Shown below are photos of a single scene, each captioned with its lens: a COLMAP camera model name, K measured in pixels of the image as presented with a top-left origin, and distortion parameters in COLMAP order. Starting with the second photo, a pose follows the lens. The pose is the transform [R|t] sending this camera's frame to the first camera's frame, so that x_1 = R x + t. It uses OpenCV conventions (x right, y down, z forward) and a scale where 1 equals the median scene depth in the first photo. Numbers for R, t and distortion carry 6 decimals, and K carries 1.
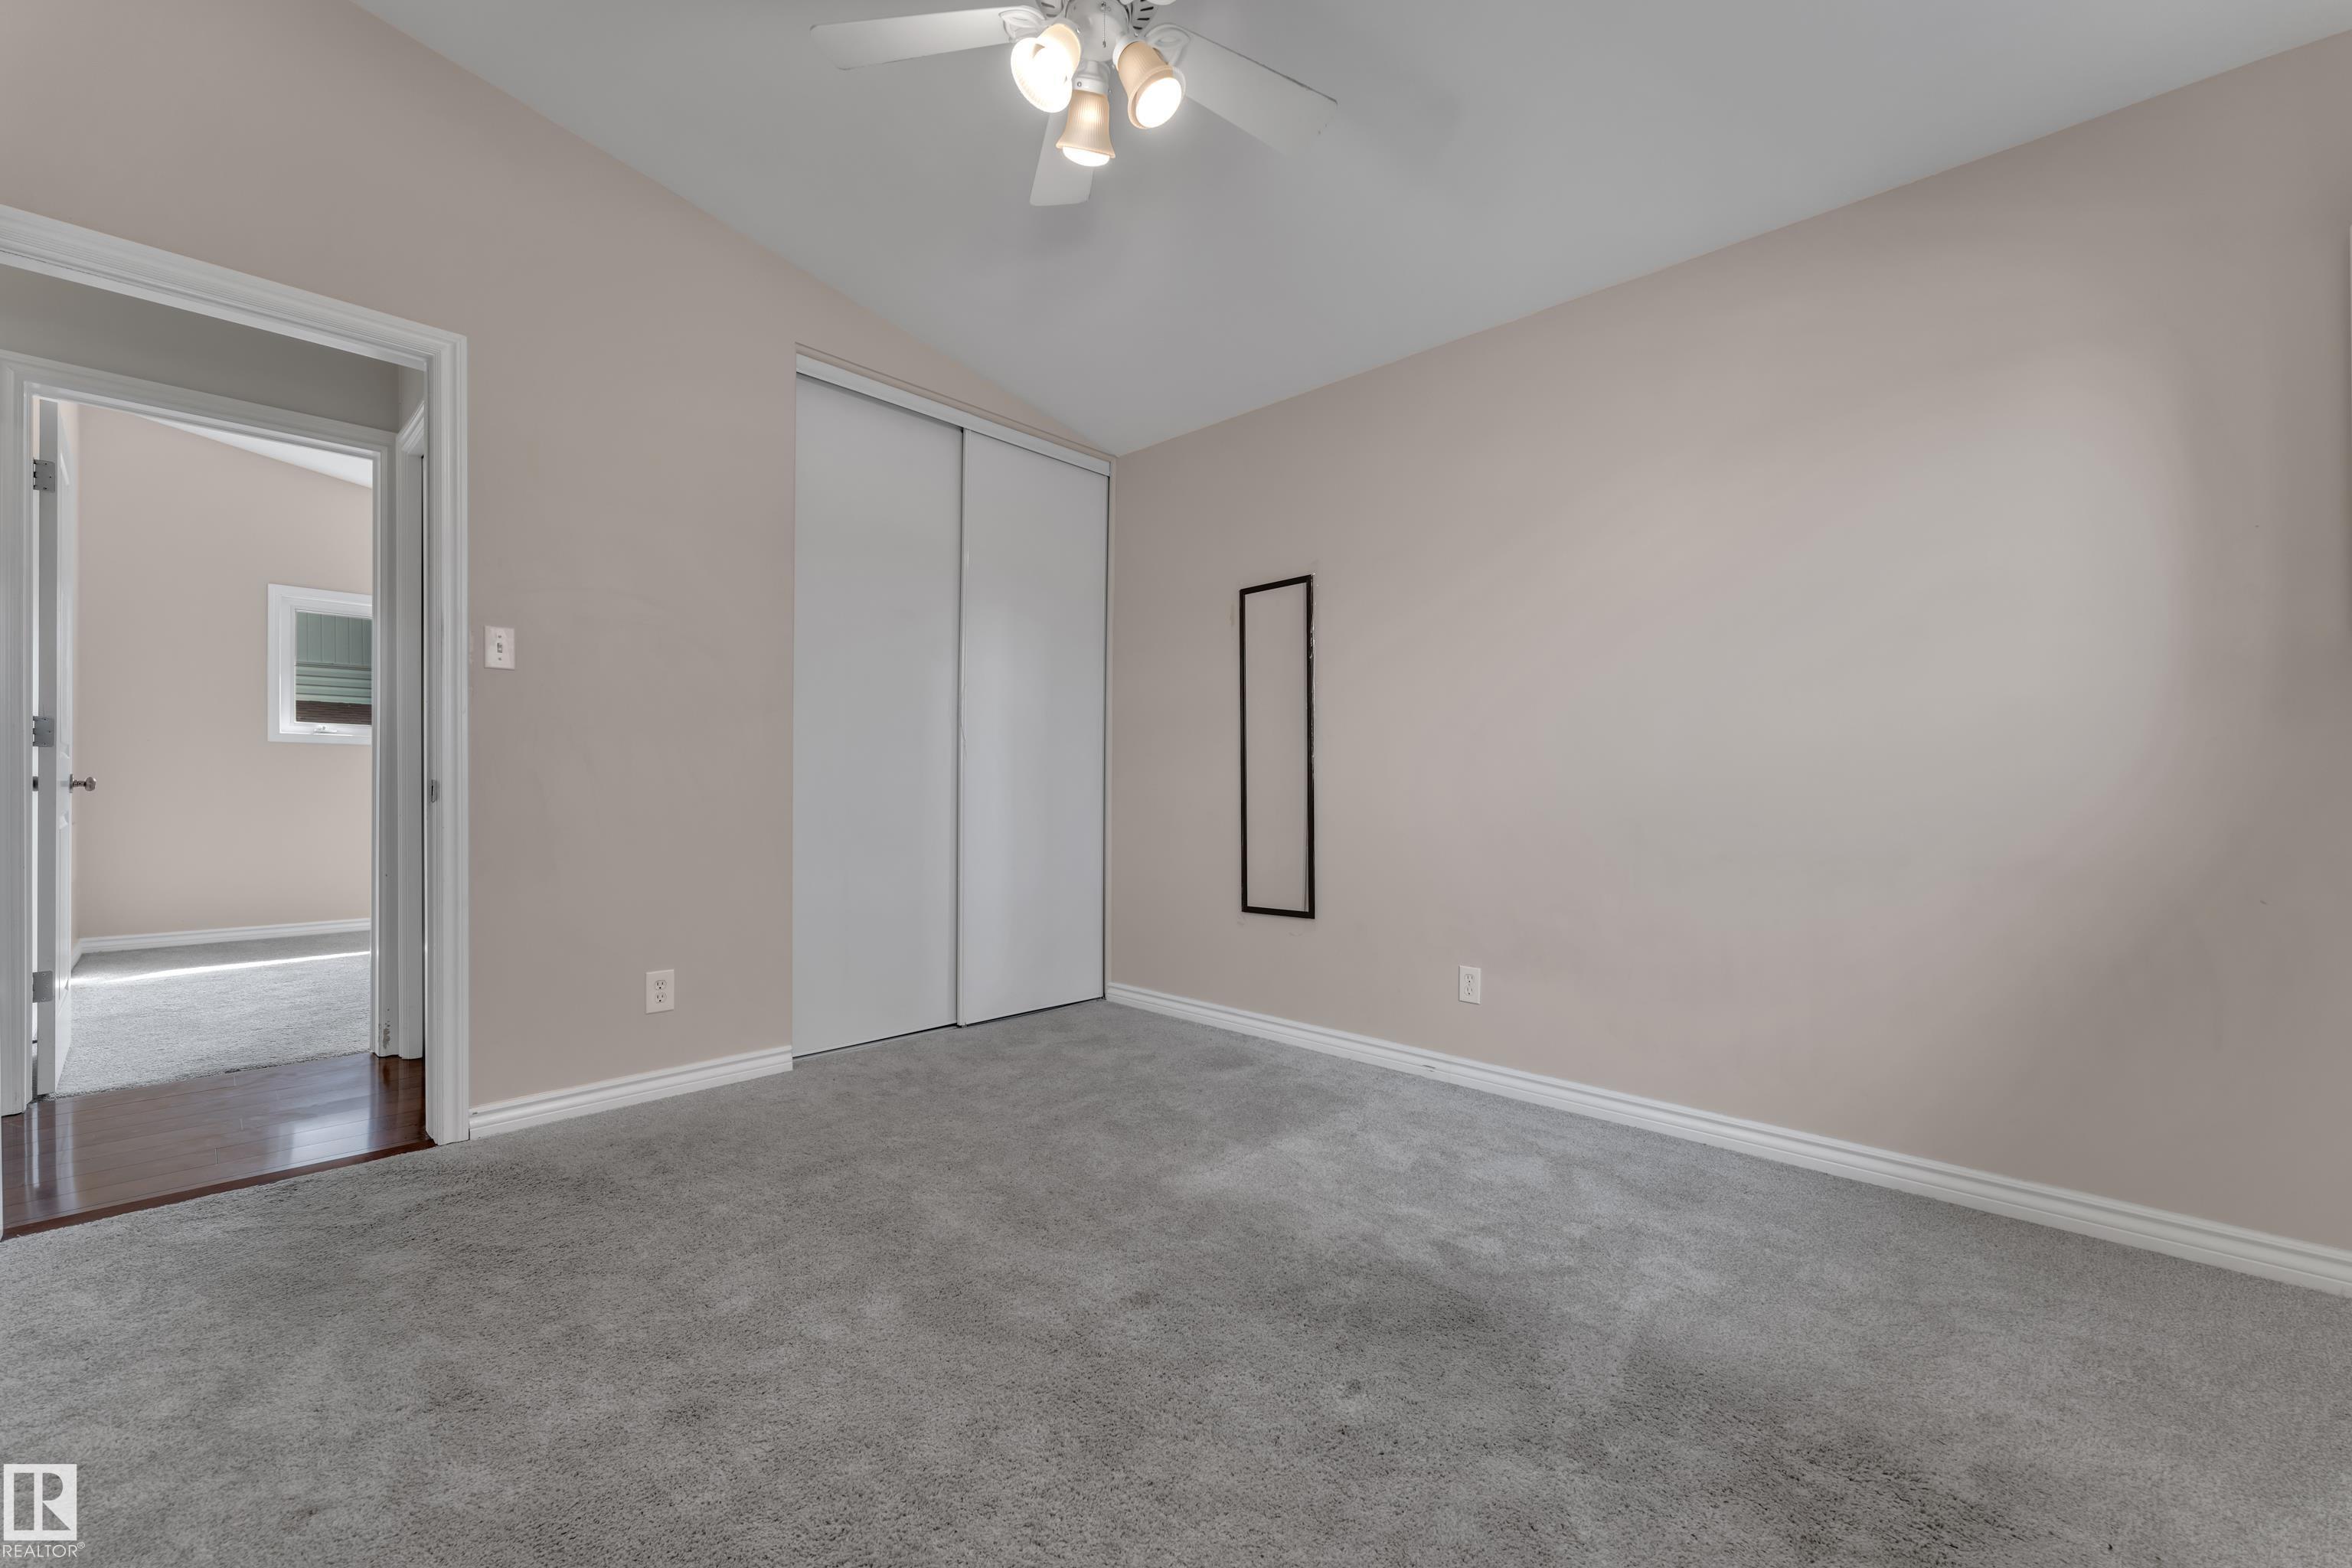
lens RADIAL K [[946.9, 0, 1180.7], [0, 946.9, 796.9], [0, 0, 1]] dist [-0.001030, 0.000613]
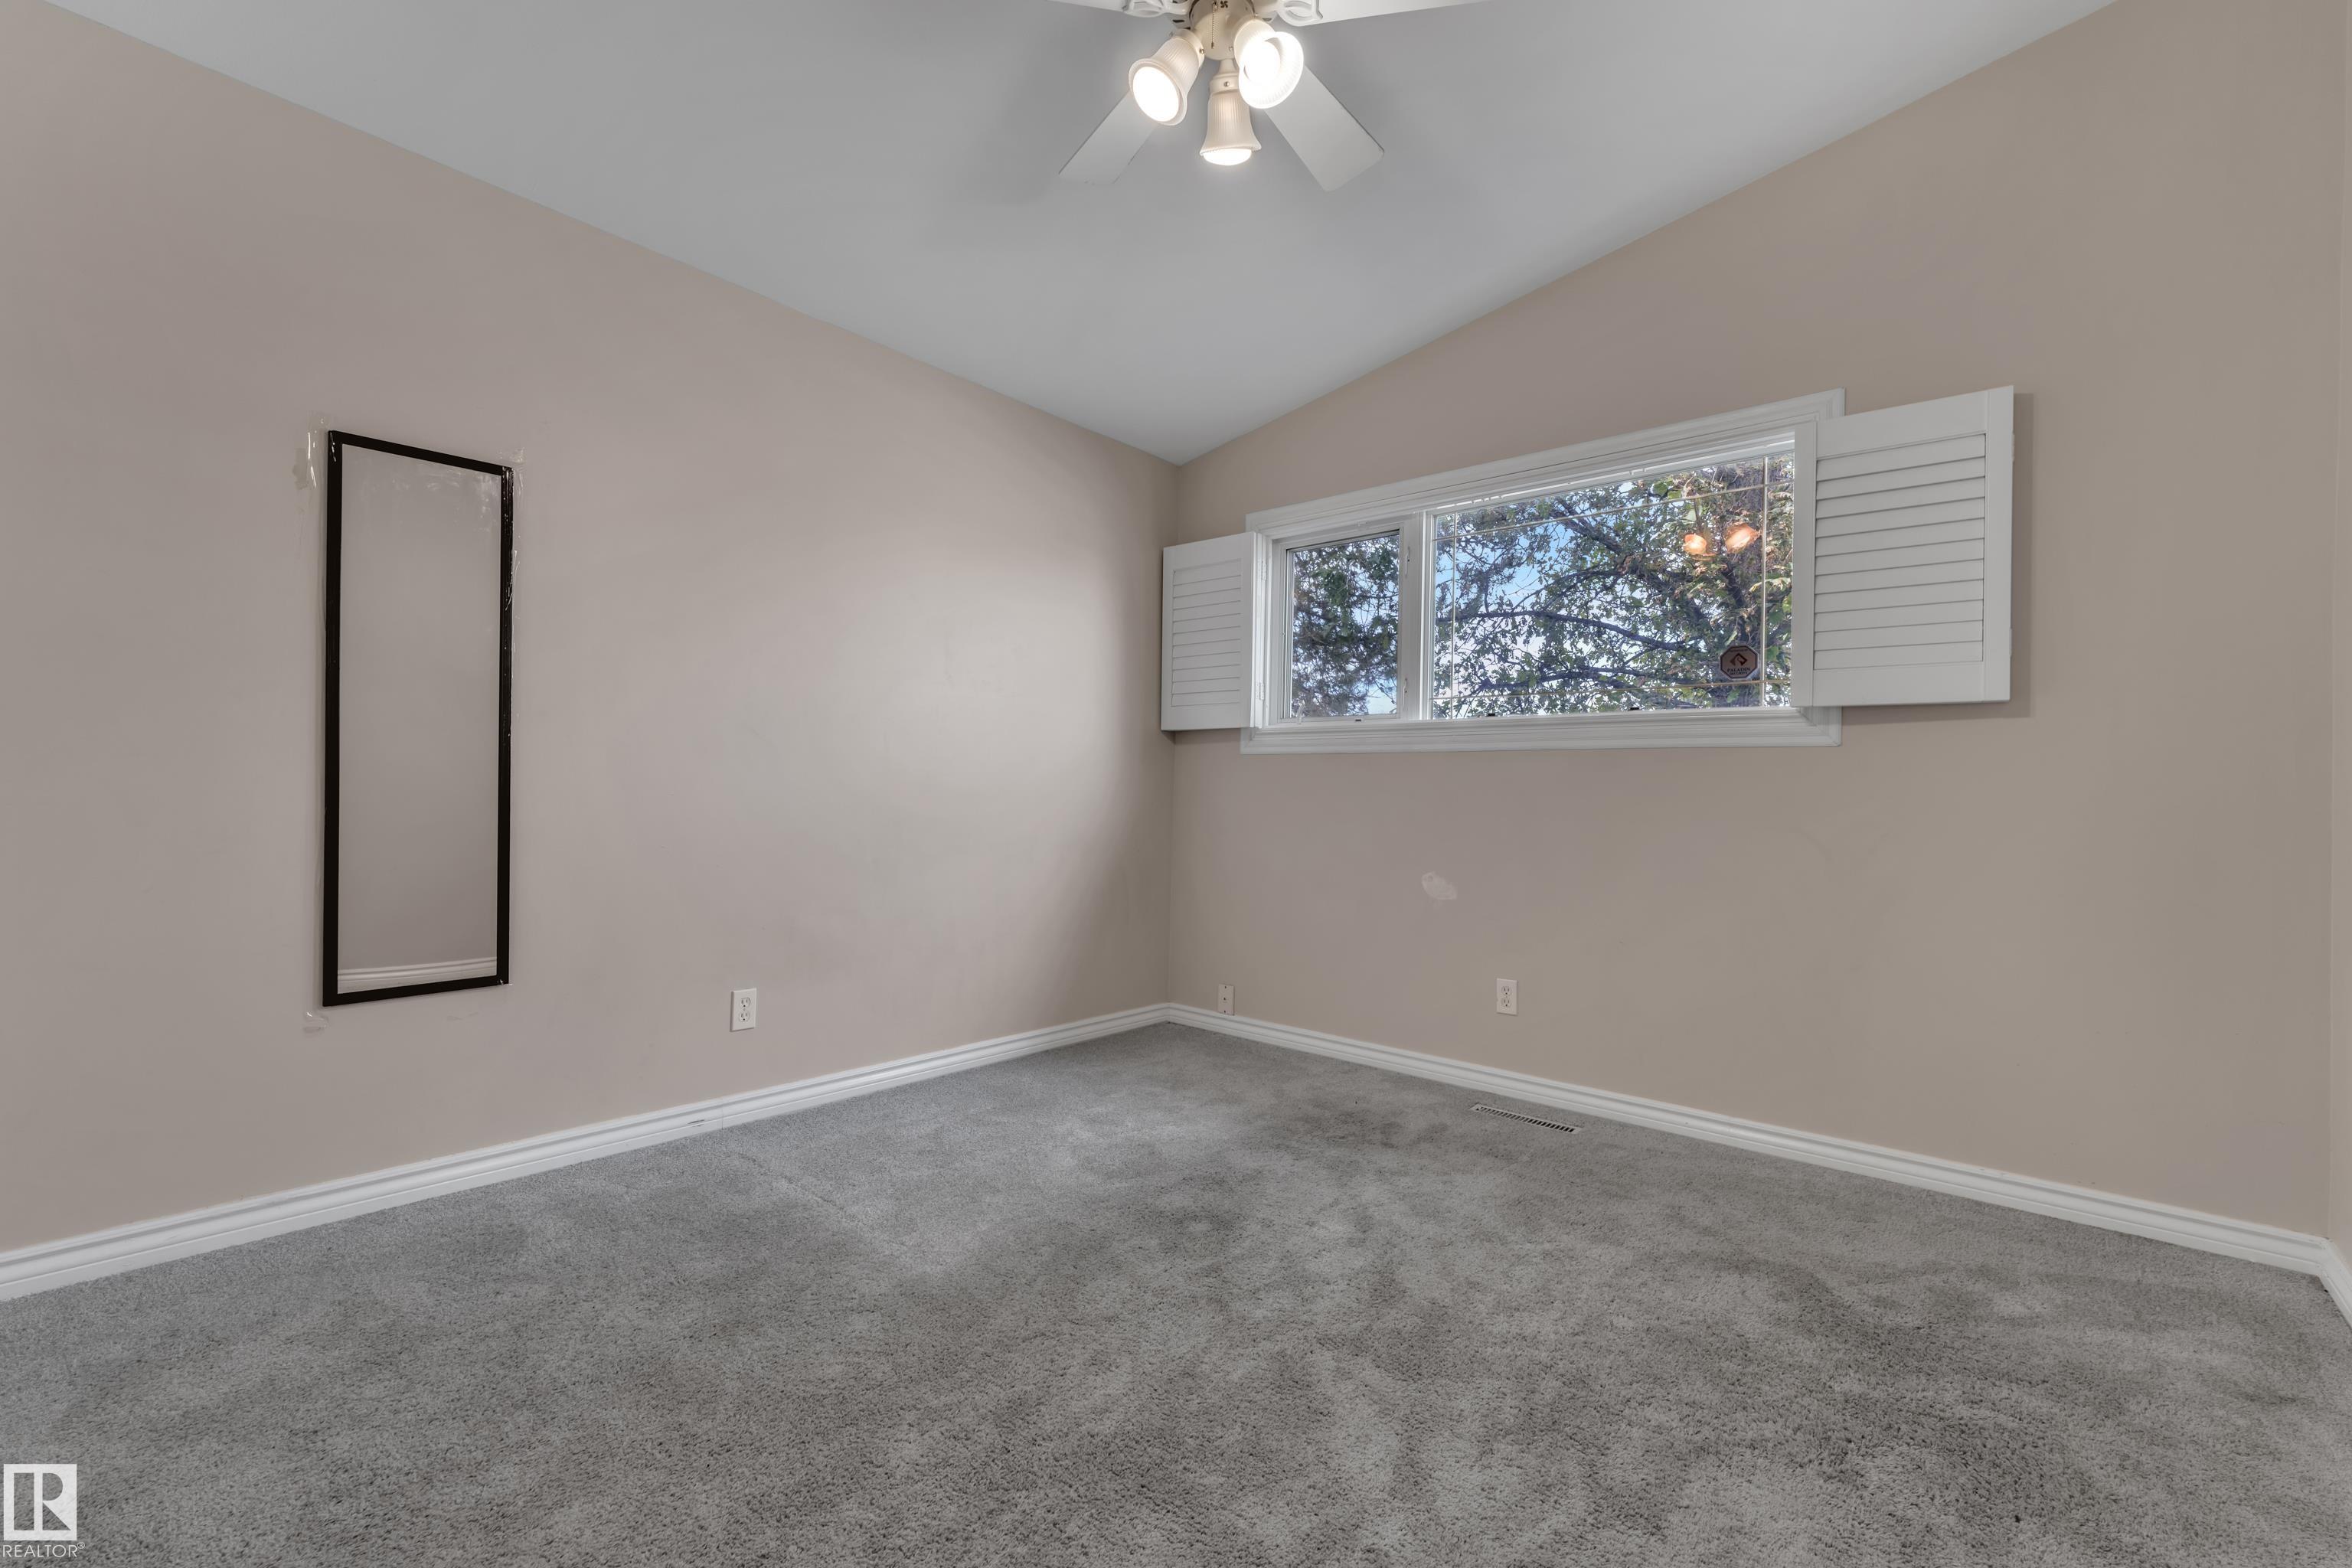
lens RADIAL K [[946.9, 0, 1181.1], [0, 946.9, 786.2], [0, 0, 1]] dist [-0.001030, 0.000613]
pose [[-0.035009, 0.011525, 0.999321, -0.597820], [-0.009478, 0.999885, -0.011864, -0.007679], [-0.999342, -0.009887, -0.034896, 0.603552]]
